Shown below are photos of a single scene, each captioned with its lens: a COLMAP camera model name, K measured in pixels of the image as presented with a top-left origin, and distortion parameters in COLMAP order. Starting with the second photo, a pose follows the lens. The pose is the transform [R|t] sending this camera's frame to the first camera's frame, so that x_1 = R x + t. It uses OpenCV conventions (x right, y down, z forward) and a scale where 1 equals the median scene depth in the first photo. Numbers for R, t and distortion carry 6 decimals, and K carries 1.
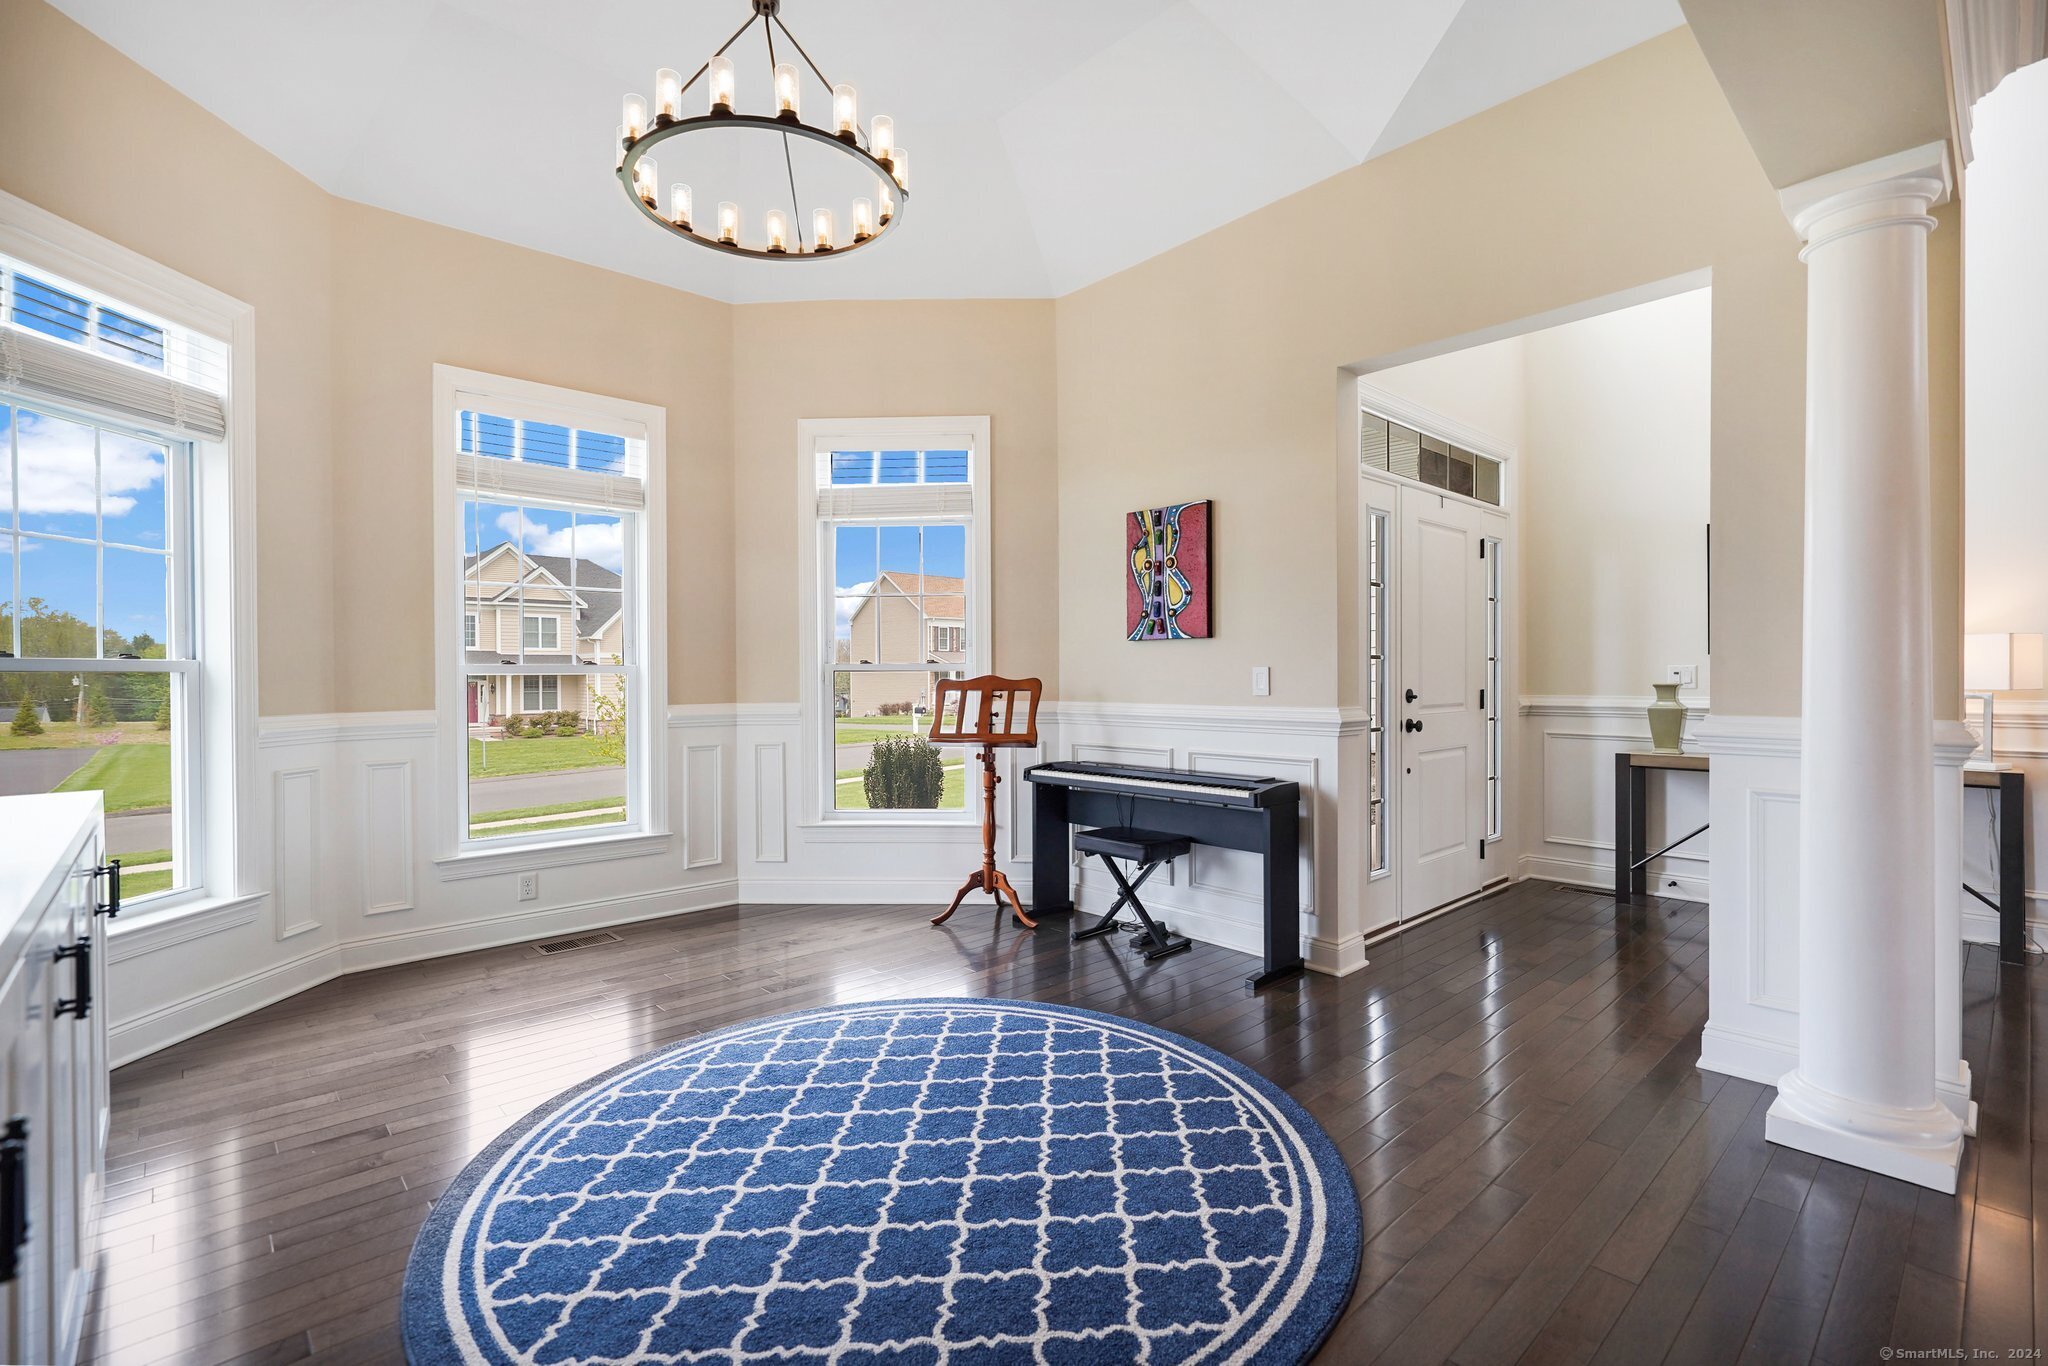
lens RADIAL K [[920.7, 0, 1024.0], [0, 920.7, 683.0], [0, 0, 1]] dist [-0.001355, 0.000105]
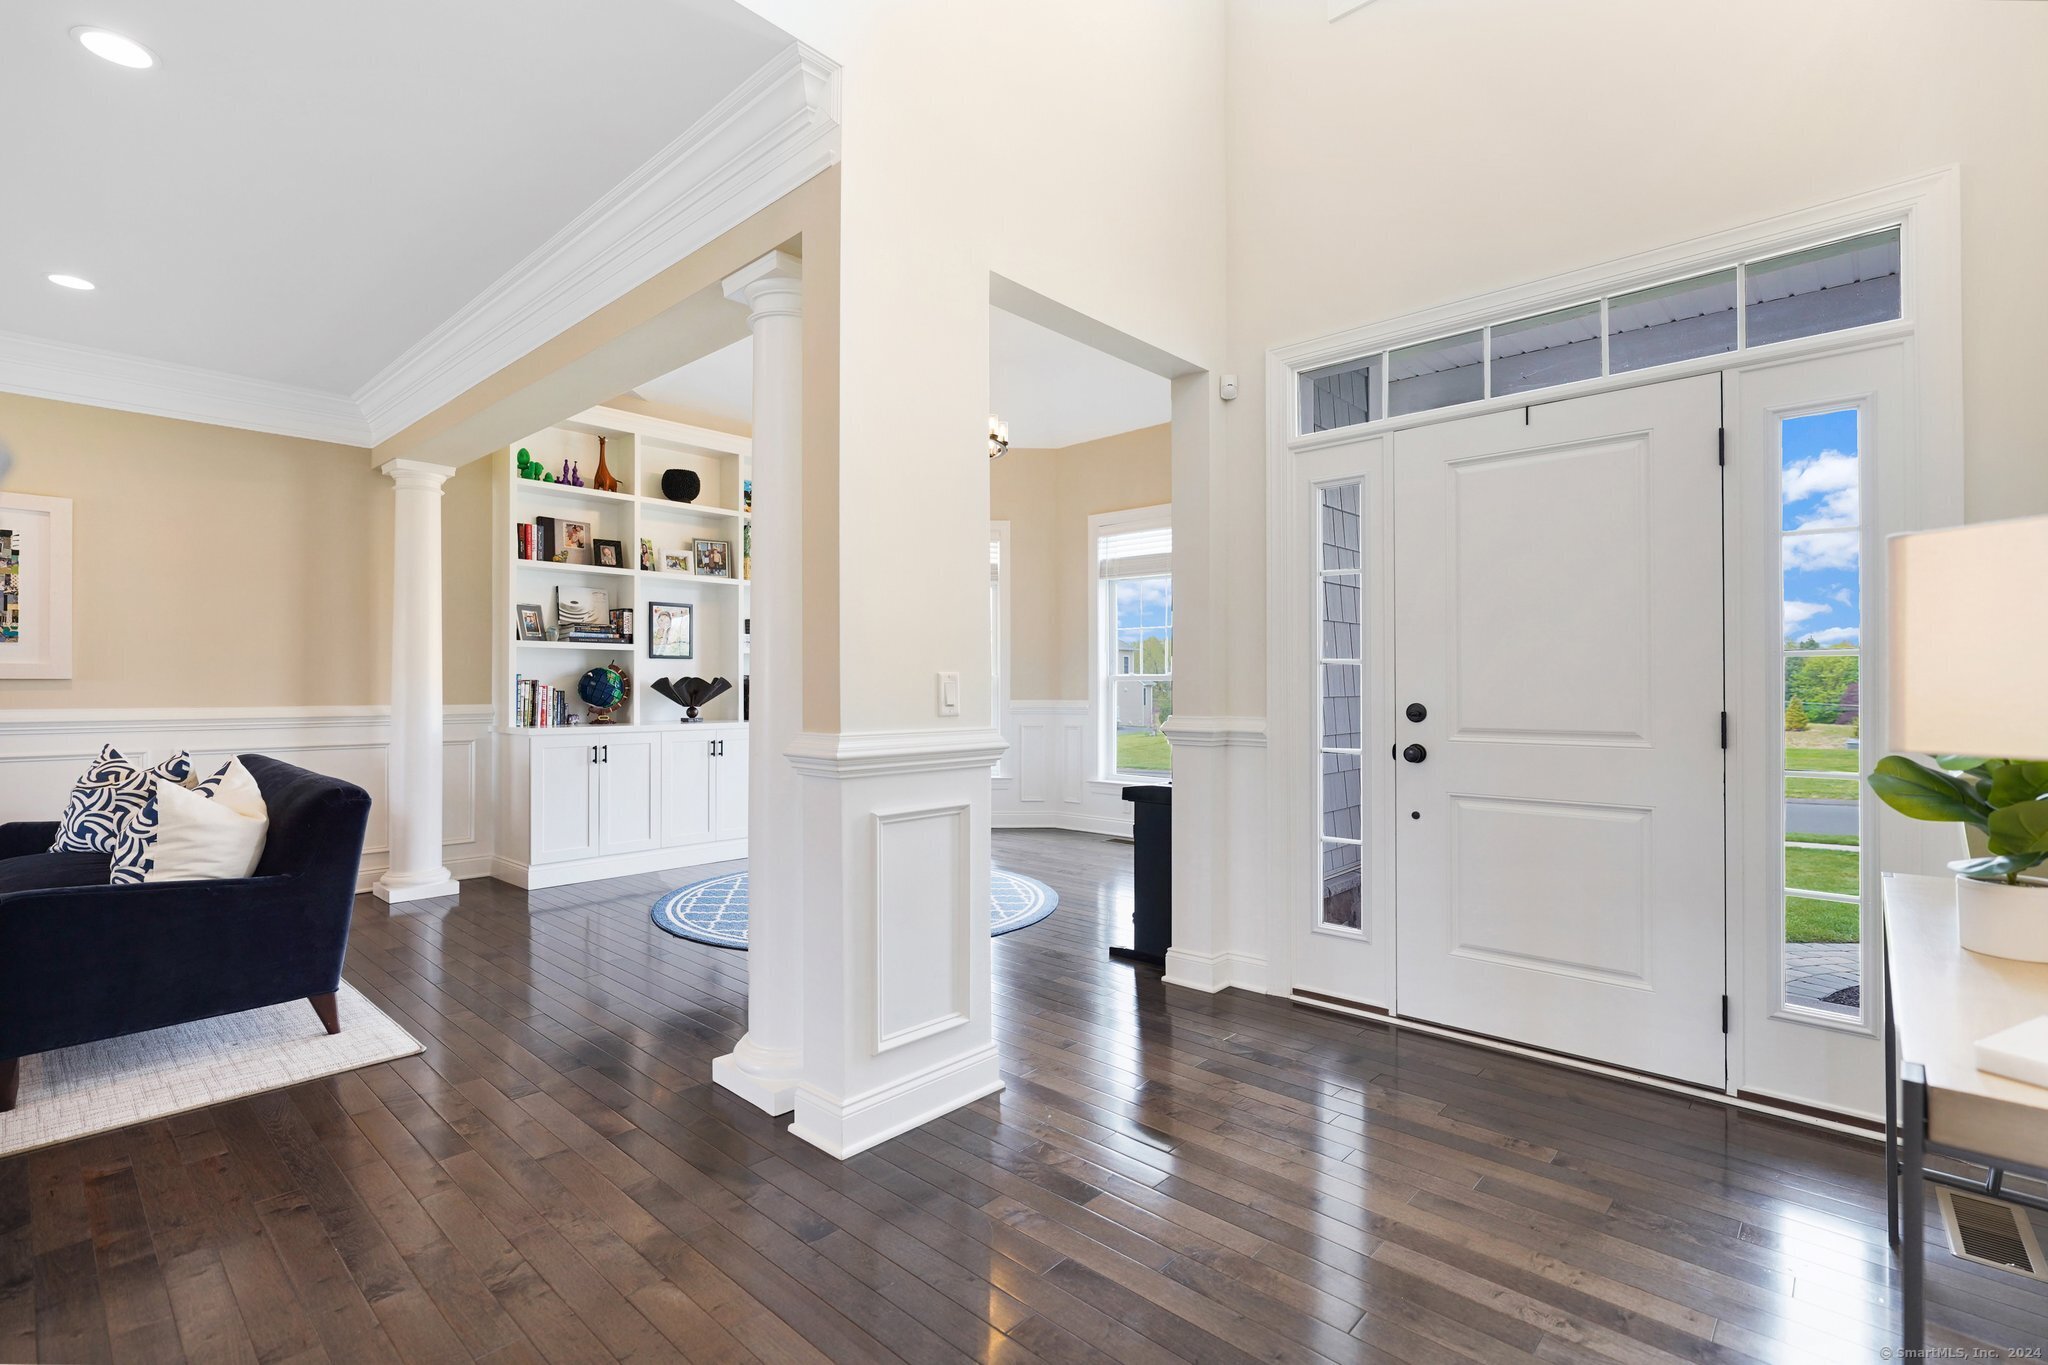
lens RADIAL K [[920.7, 0, 1024.0], [0, 920.7, 682.5], [0, 0, 1]] dist [-0.001355, 0.000105]
pose [[0.100055, 0.003558, -0.994976, 1.556300], [-0.005215, 0.999982, 0.003052, -0.015354], [0.994968, 0.004883, 0.100071, 0.861431]]
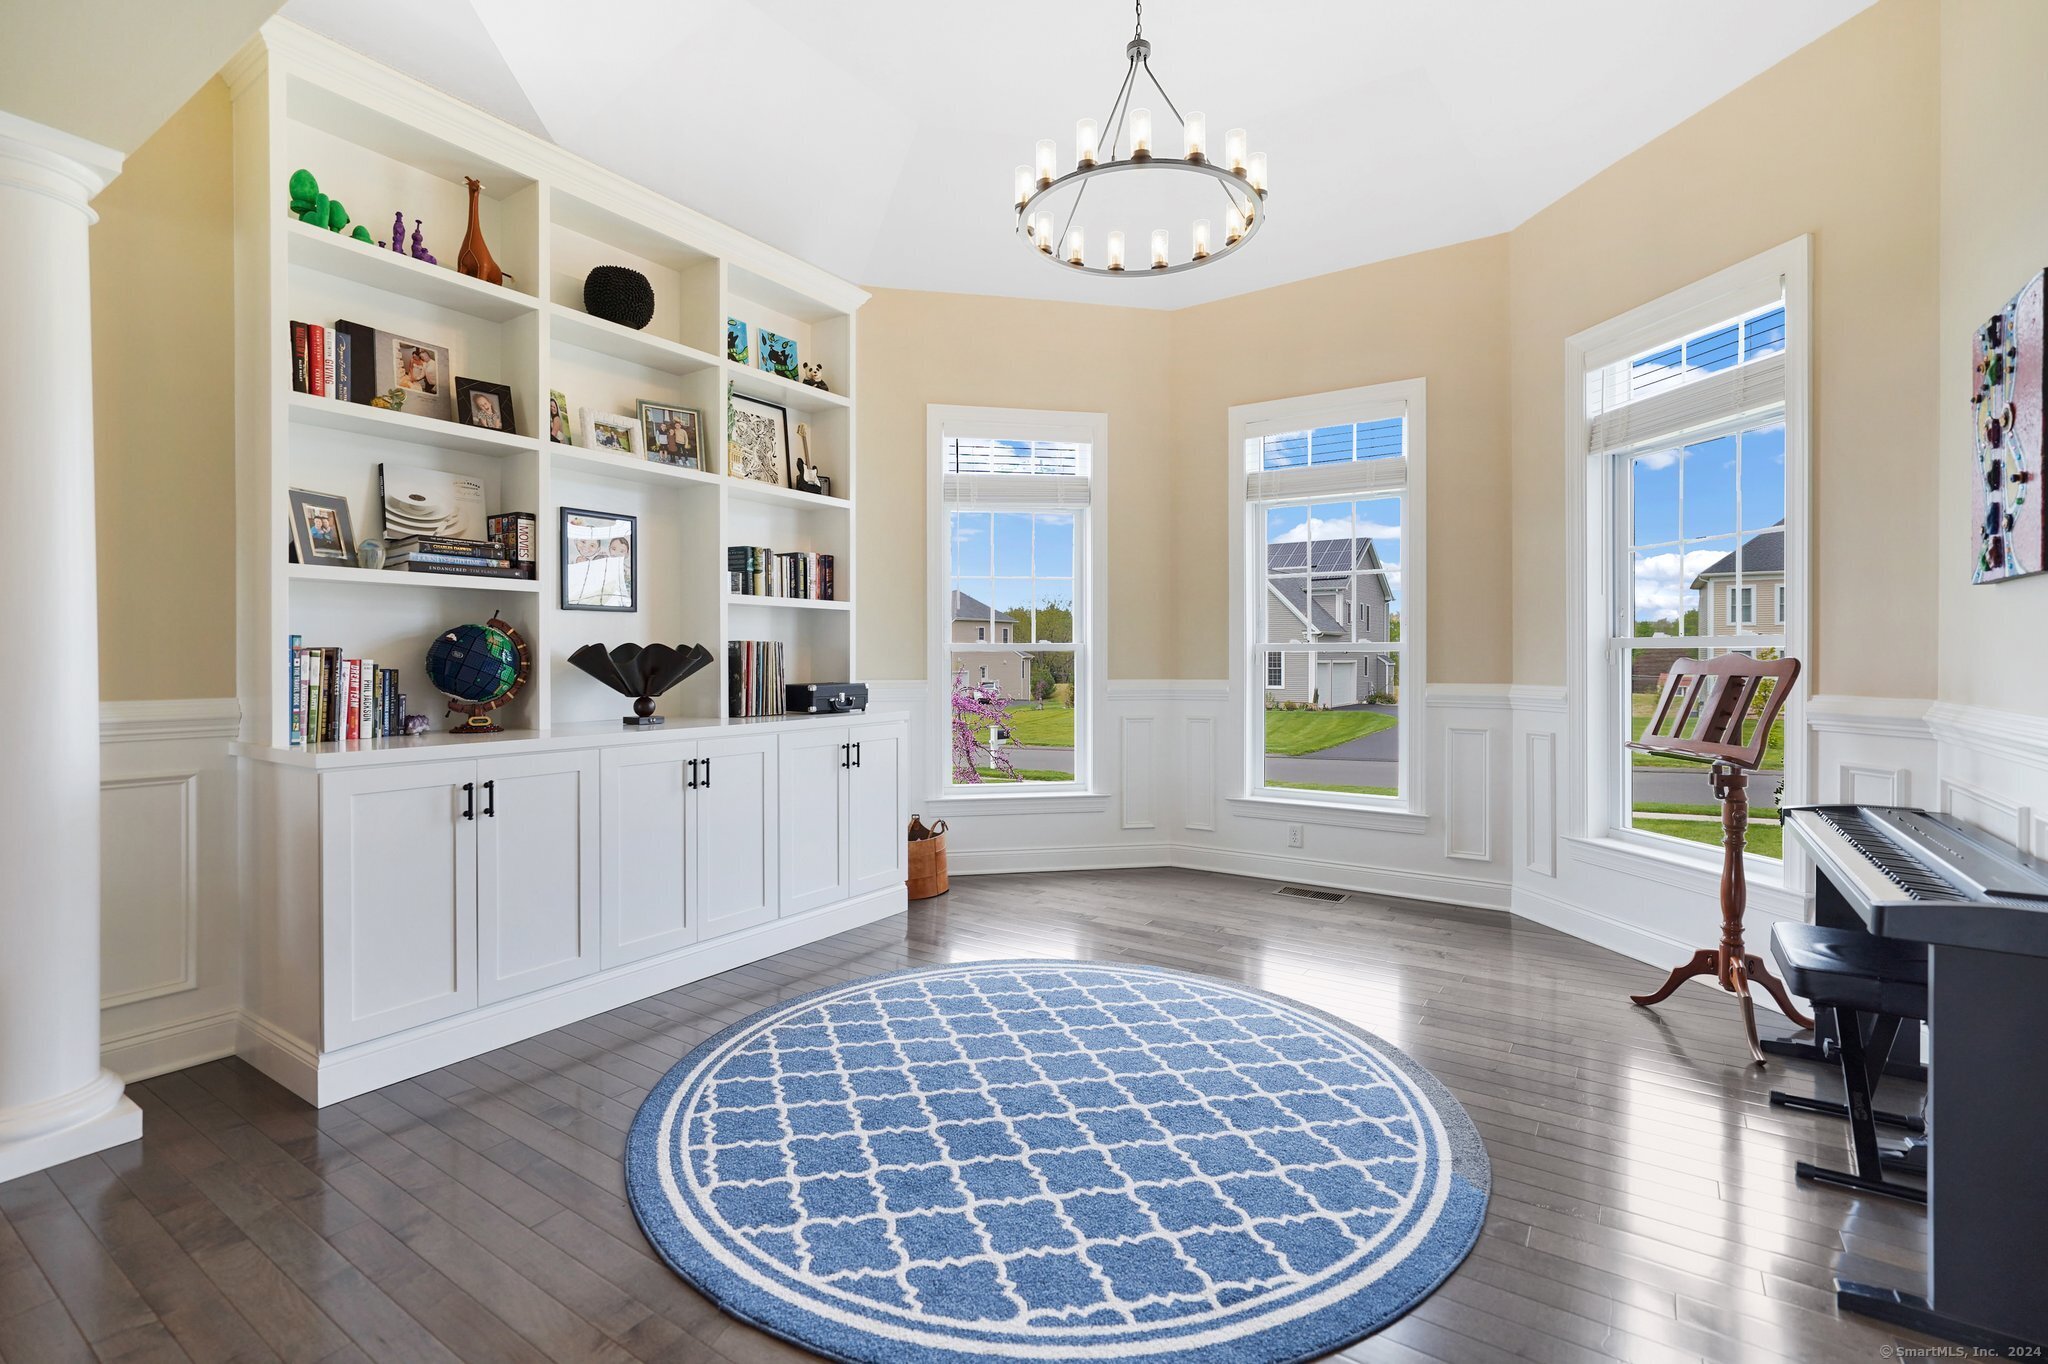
lens RADIAL K [[928.6, 0, 1015.2], [0, 928.6, 662.1], [0, 0, 1]] dist [-0.000925, 0.000345]
pose [[0.232207, 0.010807, -0.972606, 0.690319], [-0.005186, 0.999938, 0.009873, -0.008159], [0.972653, 0.002751, 0.232249, 0.520471]]
